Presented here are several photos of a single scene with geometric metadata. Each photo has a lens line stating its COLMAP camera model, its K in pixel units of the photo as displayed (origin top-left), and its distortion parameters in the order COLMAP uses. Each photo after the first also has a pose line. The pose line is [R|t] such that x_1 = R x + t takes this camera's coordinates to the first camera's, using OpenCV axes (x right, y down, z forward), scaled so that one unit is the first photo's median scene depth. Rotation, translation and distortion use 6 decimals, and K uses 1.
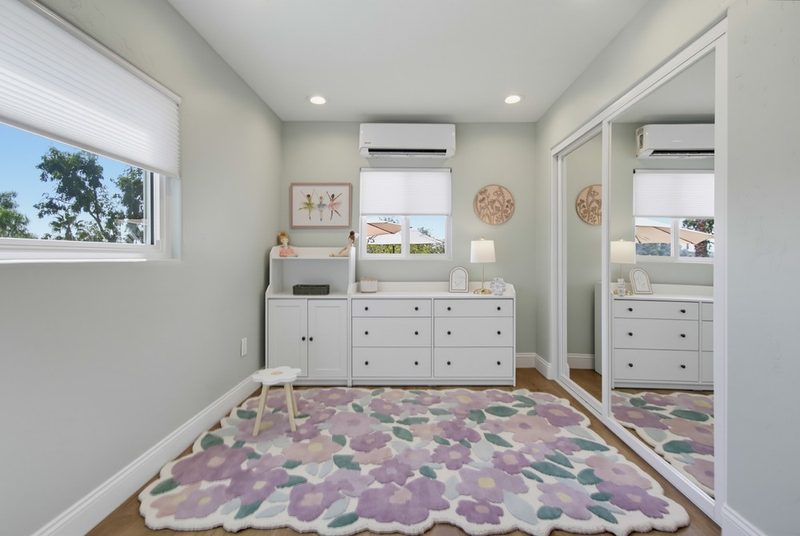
lens RADIAL K [[366.0, 0, 398.7], [0, 366.0, 254.6], [0, 0, 1]] dist [0.002686, 0.002024]
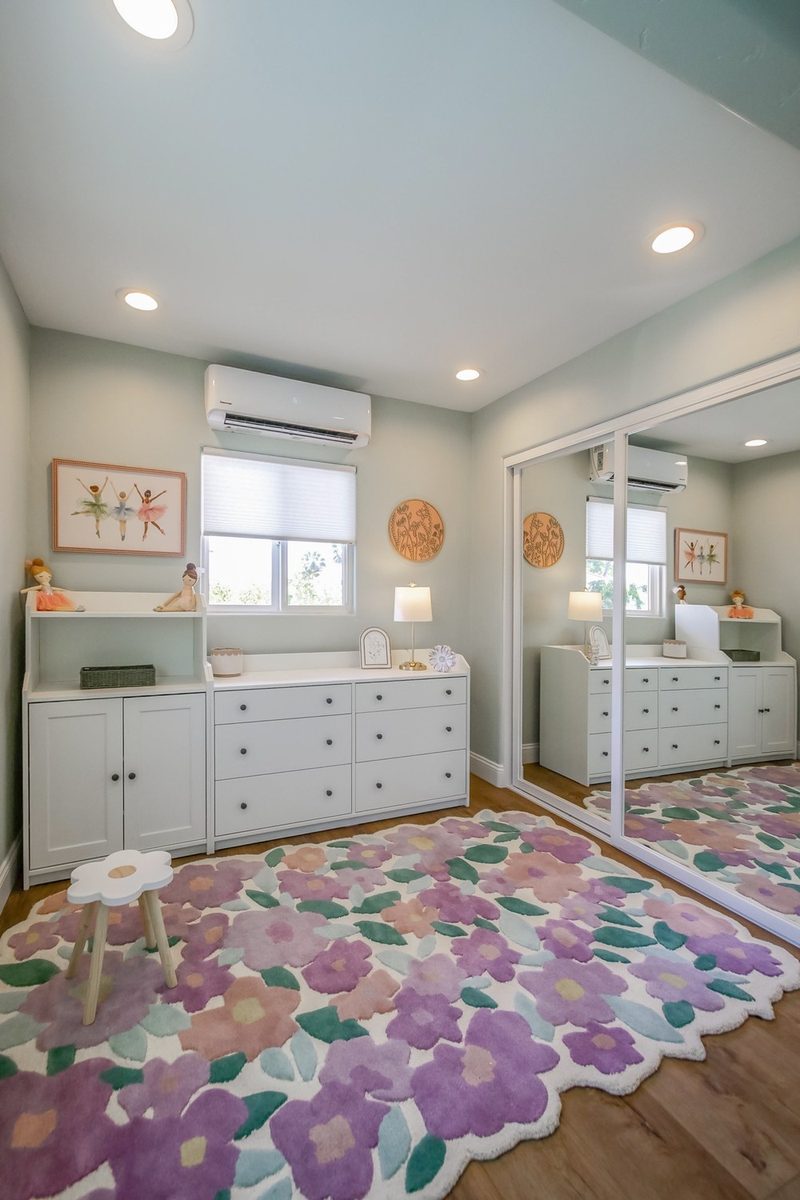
lens RADIAL K [[549.0, 0, 384.9], [0, 549.0, 600.5], [0, 0, 1]] dist [0.002686, 0.002024]
pose [[0.896096, 0.008161, 0.443786, -0.324538], [-0.018050, 0.999674, 0.018064, -0.040486], [-0.443493, -0.024198, 0.895951, 0.211693]]
